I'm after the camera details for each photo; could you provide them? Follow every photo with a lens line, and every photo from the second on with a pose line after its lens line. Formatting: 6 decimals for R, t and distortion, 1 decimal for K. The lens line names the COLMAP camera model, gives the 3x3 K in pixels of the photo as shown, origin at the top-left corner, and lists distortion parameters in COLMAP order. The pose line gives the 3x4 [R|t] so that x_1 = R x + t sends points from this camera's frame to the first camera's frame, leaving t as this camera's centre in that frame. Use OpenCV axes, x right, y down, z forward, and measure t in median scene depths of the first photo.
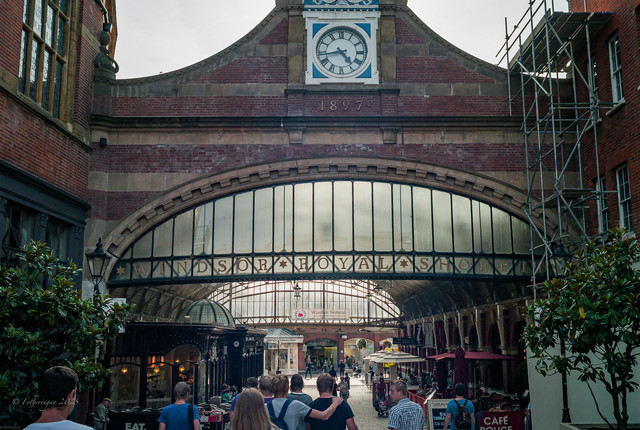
lens RADIAL K [[752.8, 0, 320.0], [0, 752.8, 215.0], [0, 0, 1]] dist [0.001467, -0.025445]
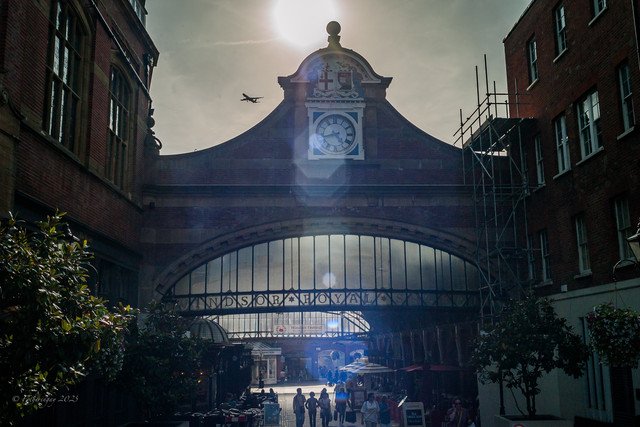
lens RADIAL K [[737.3, 0, 320.0], [0, 737.3, 213.5], [0, 0, 1]] dist [0.004785, 0.017335]
pose [[0.998830, 0.001551, 0.048331, -0.061096], [-0.000731, 0.999856, -0.016980, -0.060616], [-0.048350, 0.016925, 0.998687, -0.273355]]
